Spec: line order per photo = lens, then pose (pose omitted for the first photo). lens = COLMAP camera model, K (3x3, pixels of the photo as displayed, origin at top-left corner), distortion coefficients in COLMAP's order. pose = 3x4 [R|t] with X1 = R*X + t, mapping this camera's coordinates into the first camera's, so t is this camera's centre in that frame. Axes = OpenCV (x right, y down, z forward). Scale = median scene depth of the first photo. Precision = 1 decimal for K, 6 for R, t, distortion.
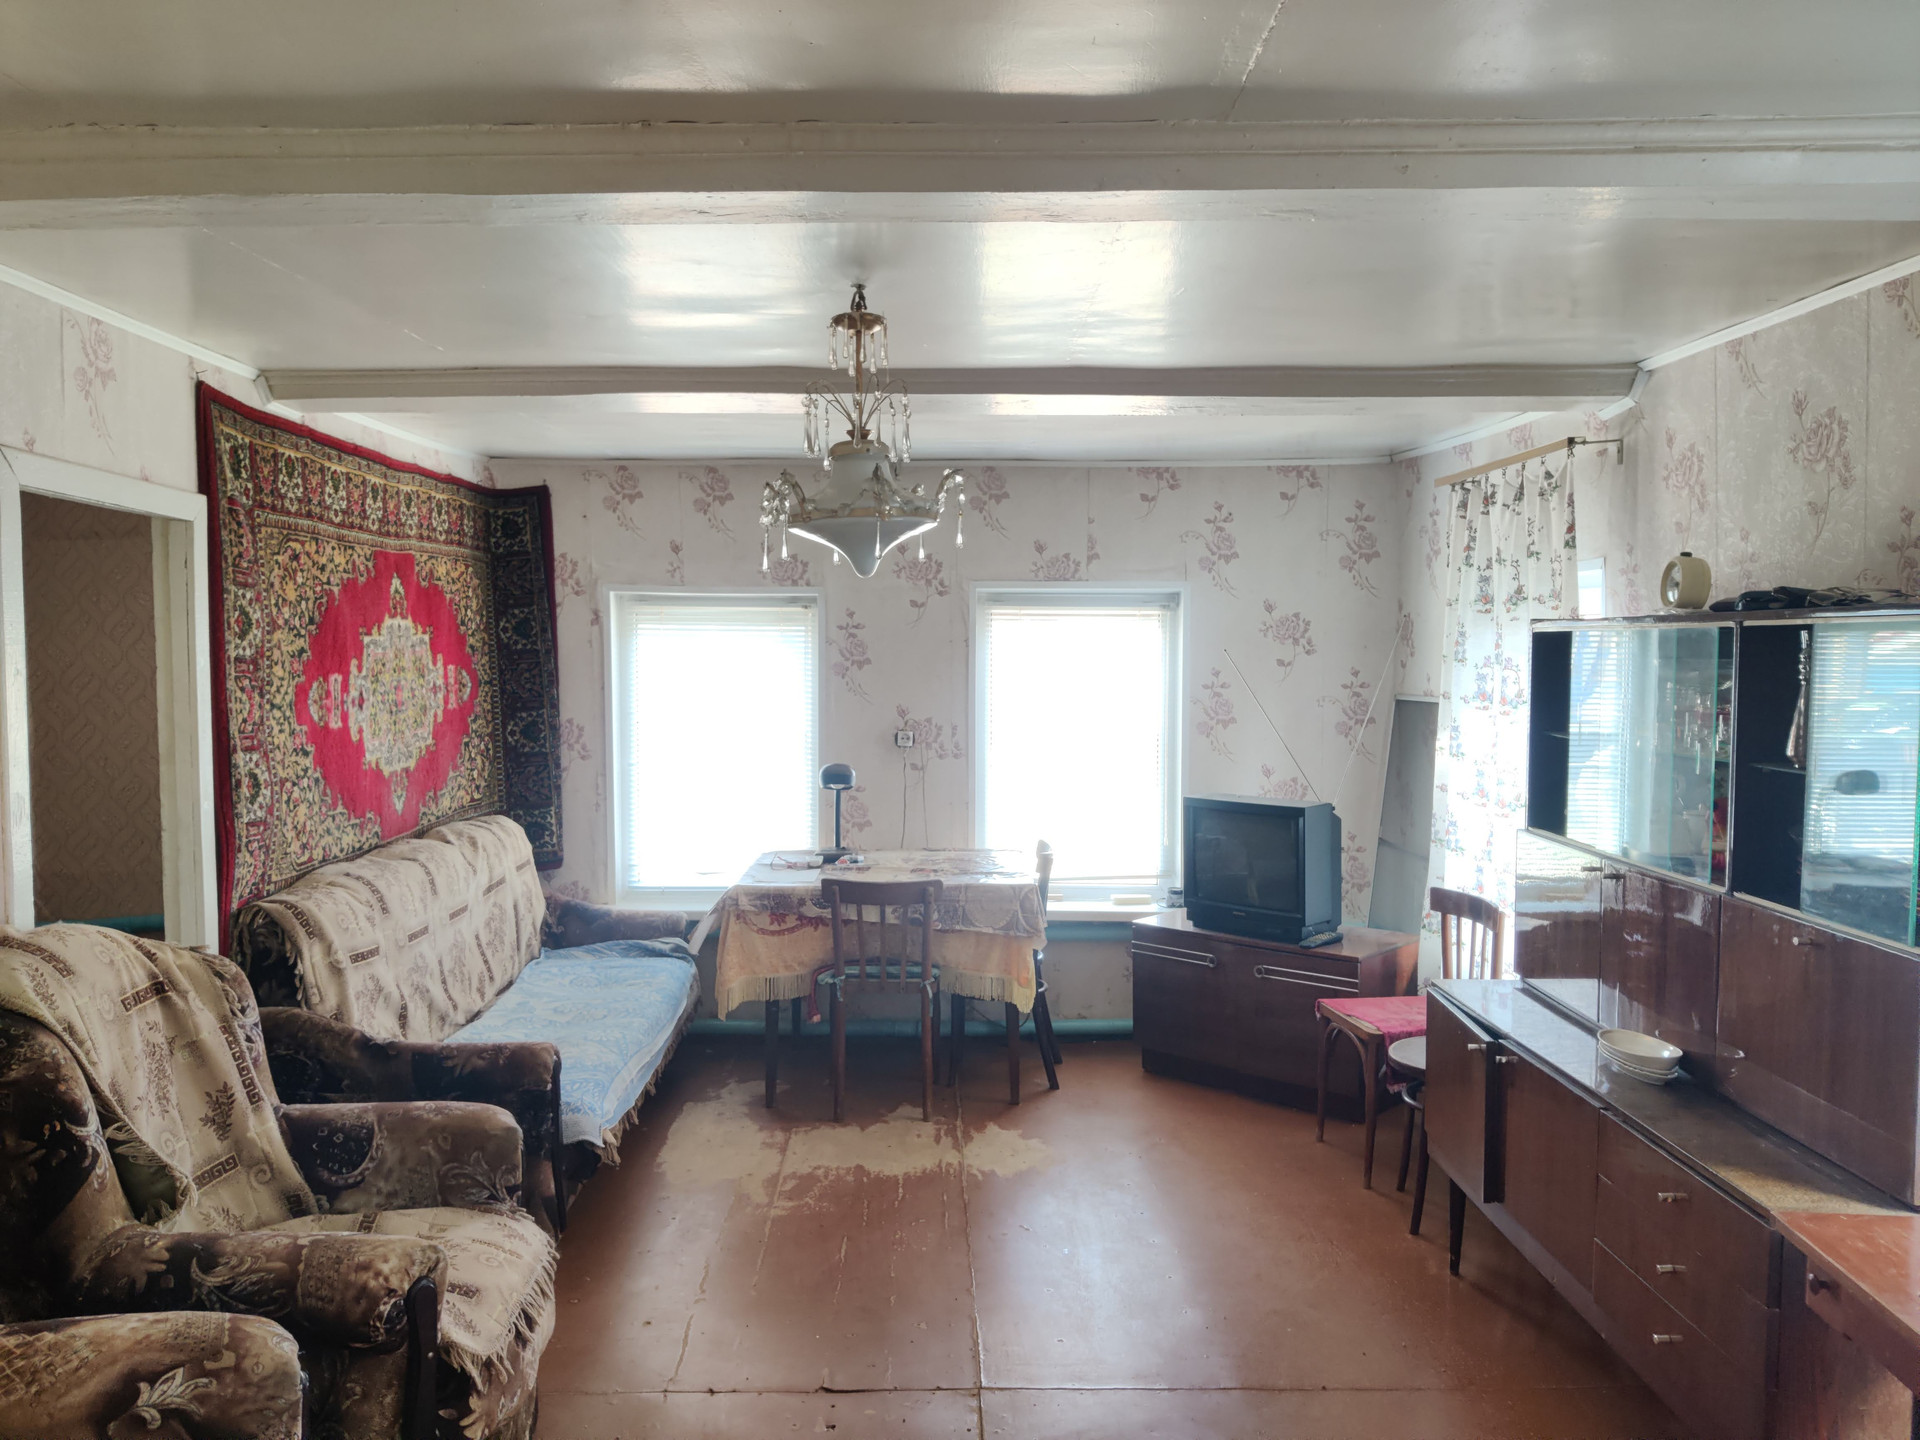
lens RADIAL K [[1448.5, 0, 960.0], [0, 1448.5, 720.0], [0, 0, 1]] dist [0.003418, 0.000119]
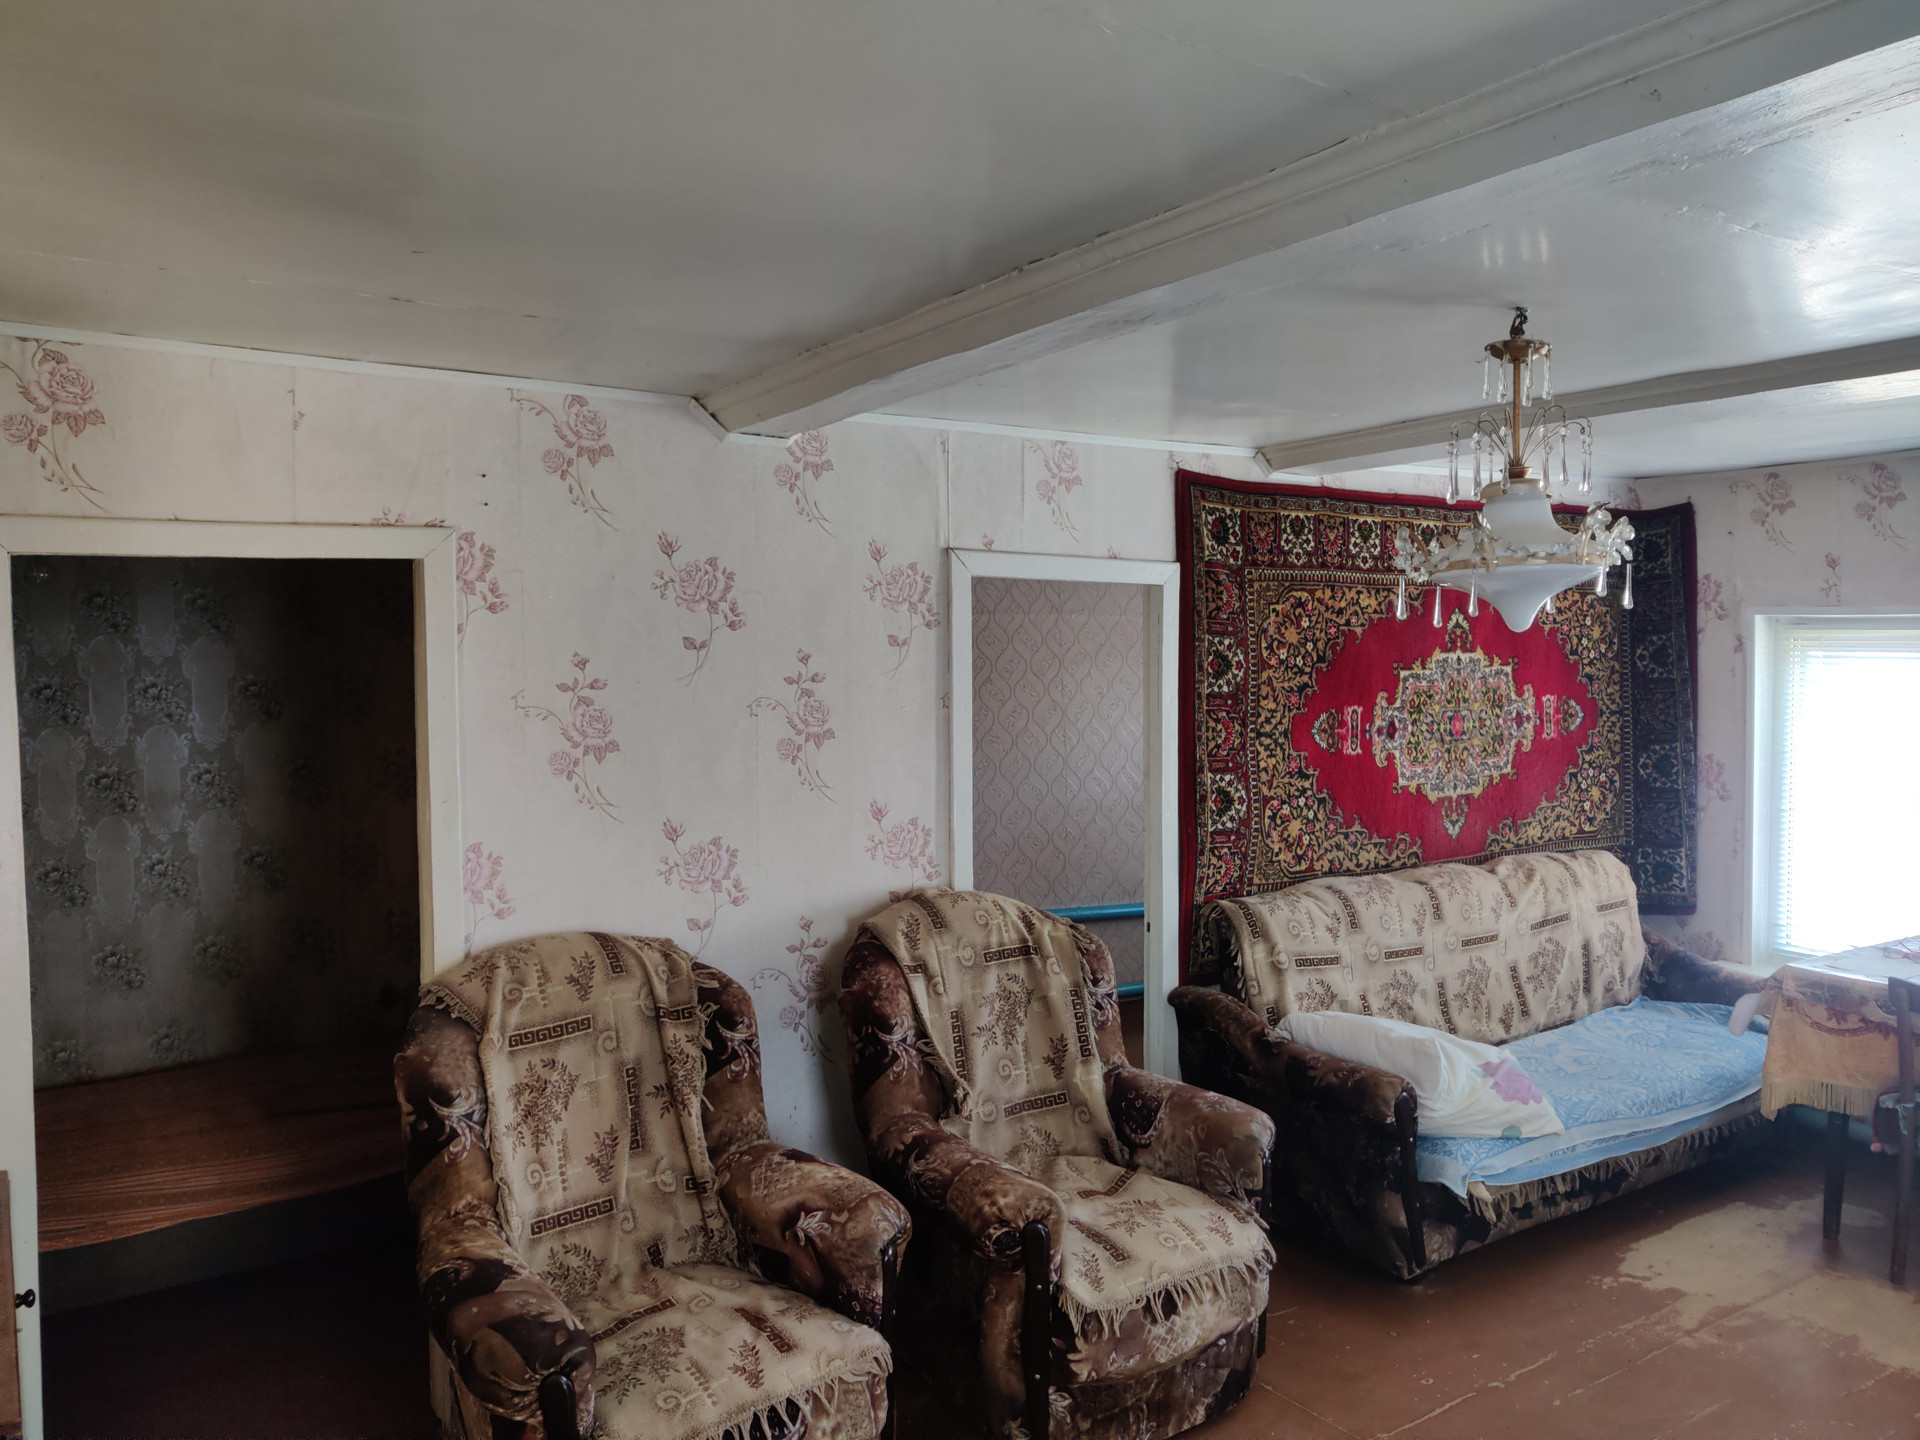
lens RADIAL K [[1416.1, 0, 960.0], [0, 1416.1, 720.0], [0, 0, 1]] dist [0.057923, -0.059032]
pose [[0.560924, 0.039334, -0.826932, 0.314790], [-0.040264, 0.998985, 0.020206, -0.032337], [0.826887, 0.021962, 0.561939, 0.146132]]
